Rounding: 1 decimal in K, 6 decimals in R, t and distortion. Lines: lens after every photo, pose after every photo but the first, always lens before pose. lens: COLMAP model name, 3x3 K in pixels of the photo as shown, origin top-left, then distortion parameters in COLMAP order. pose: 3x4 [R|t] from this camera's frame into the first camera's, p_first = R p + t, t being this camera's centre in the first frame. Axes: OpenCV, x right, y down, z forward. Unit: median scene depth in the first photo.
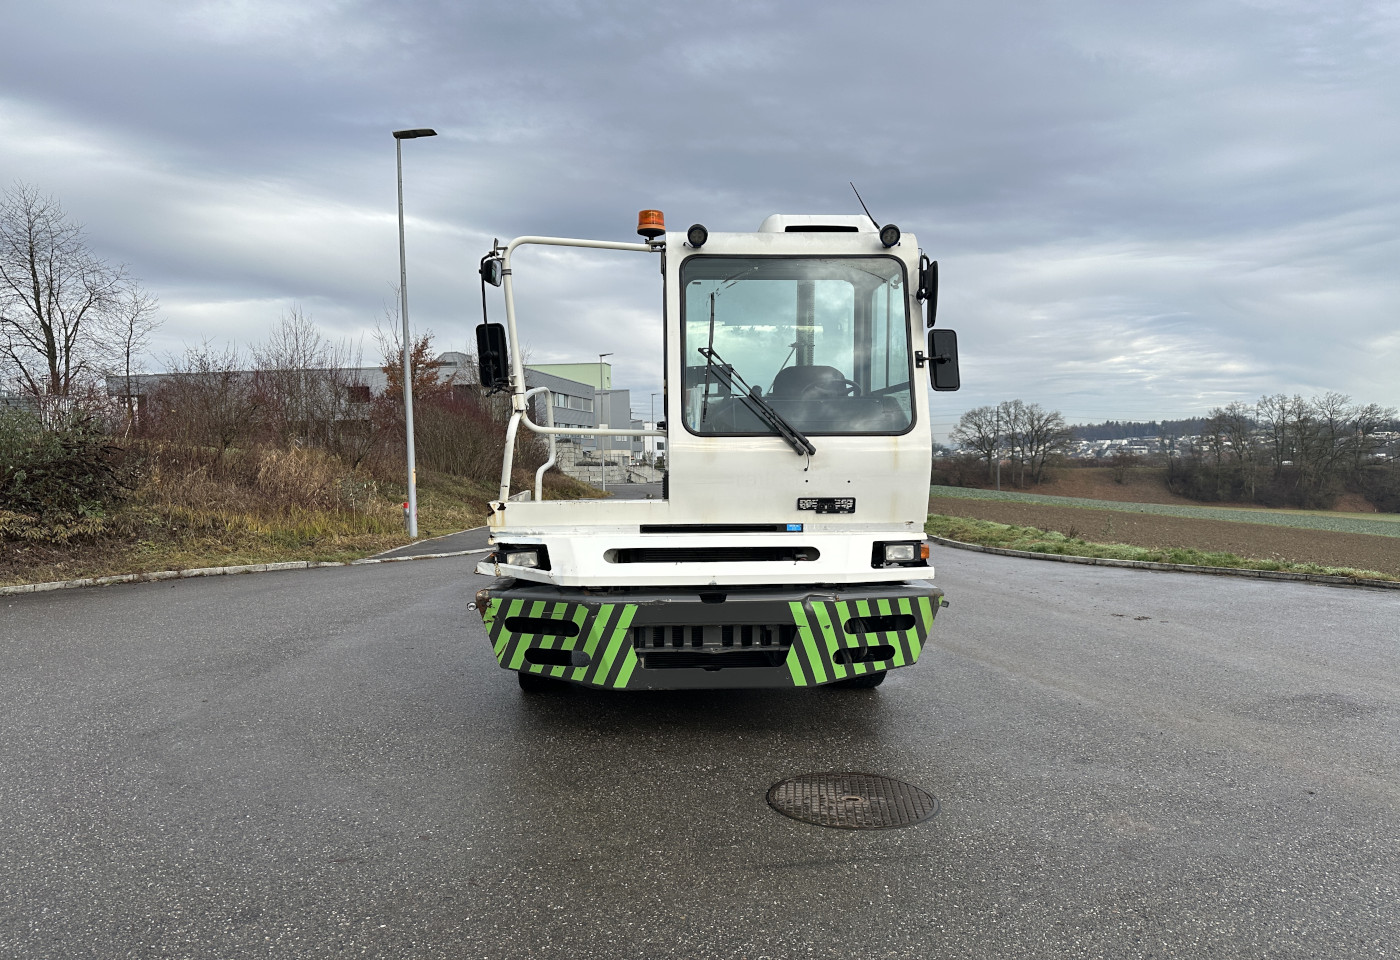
lens RADIAL K [[1012.2, 0, 706.7], [0, 1012.2, 496.0], [0, 0, 1]] dist [0.057089, -0.056613]
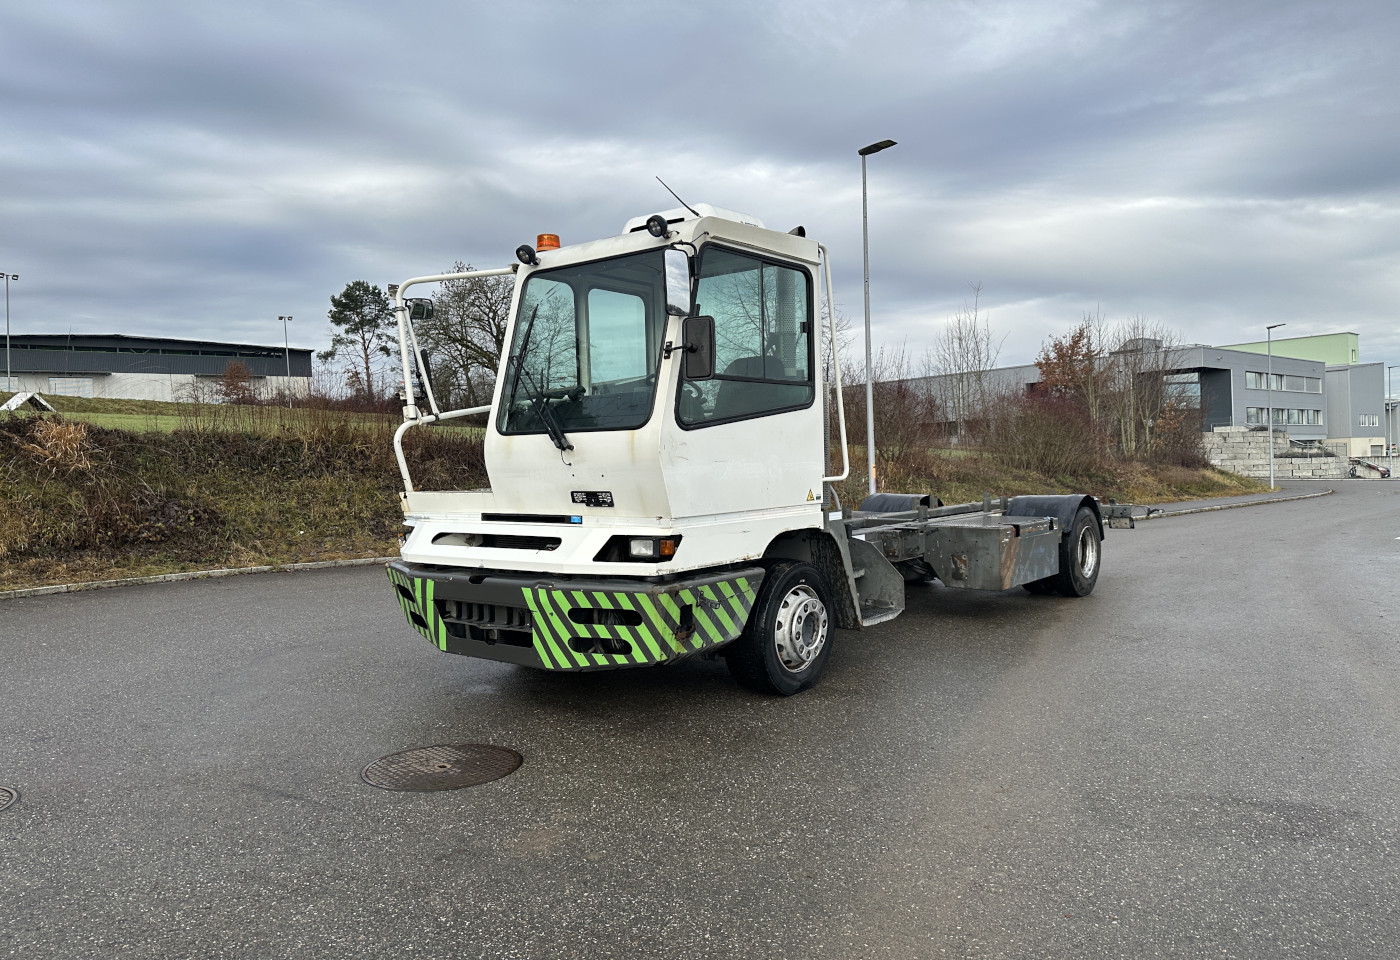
lens RADIAL K [[1012.8, 0, 700.0], [0, 1012.8, 480.0], [0, 0, 1]] dist [0.019292, -0.002333]
pose [[0.755620, 0.002738, -0.655005, 0.872268], [-0.009441, 0.999933, -0.006712, -0.003920], [0.654943, 0.011256, 0.755595, 0.290010]]
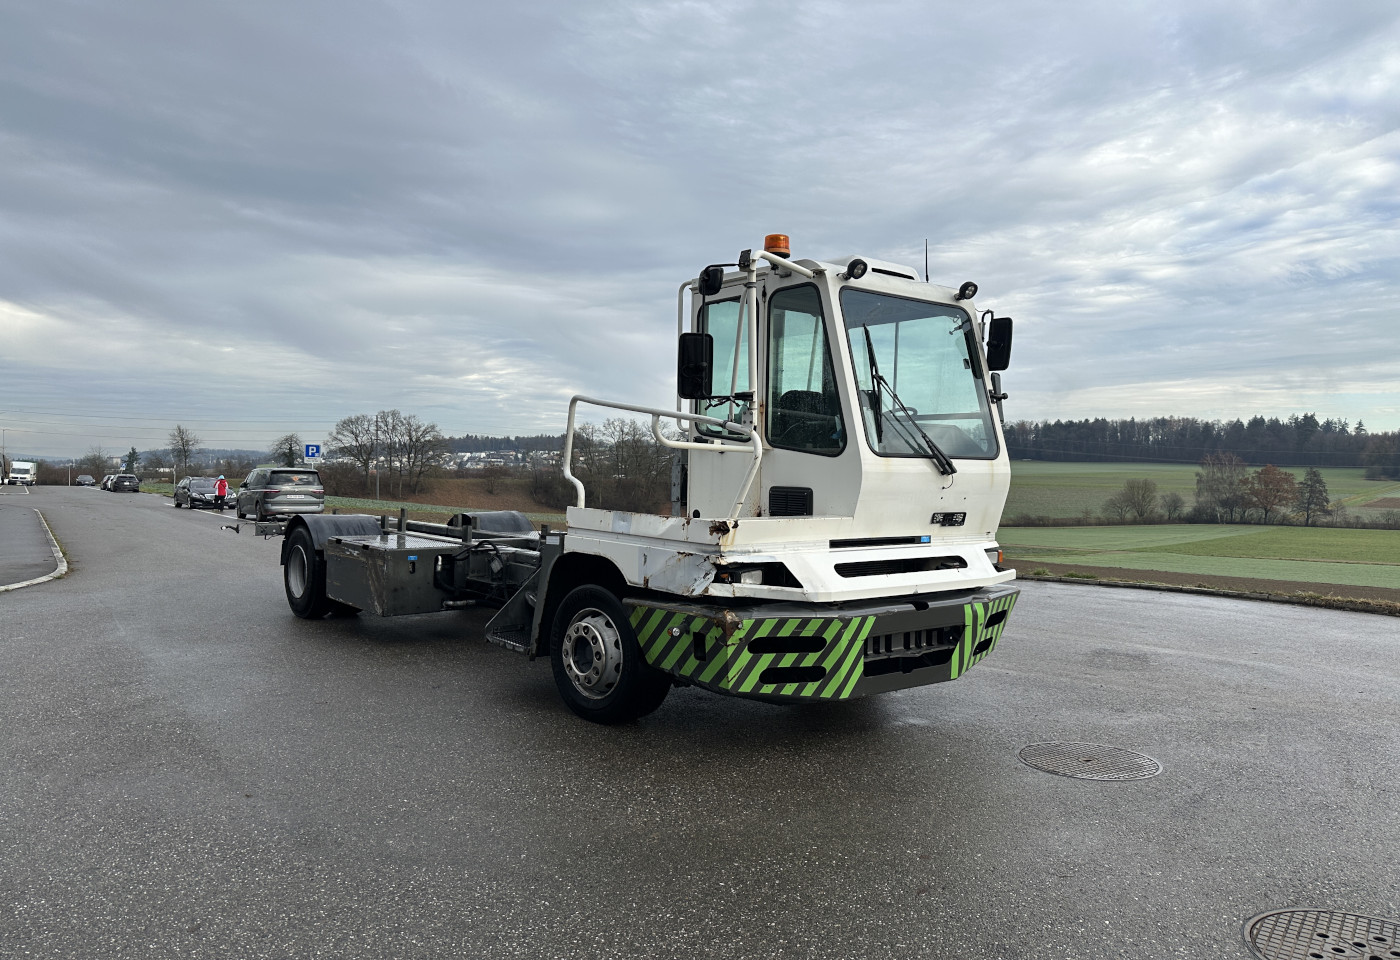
lens RADIAL K [[1012.2, 0, 706.7], [0, 1012.2, 496.0], [0, 0, 1]] dist [0.057089, -0.056613]
pose [[0.798083, 0.002549, 0.602543, -0.787428], [0.003081, 0.999961, -0.008311, -0.008243], [-0.602540, 0.008489, 0.798043, 0.246795]]
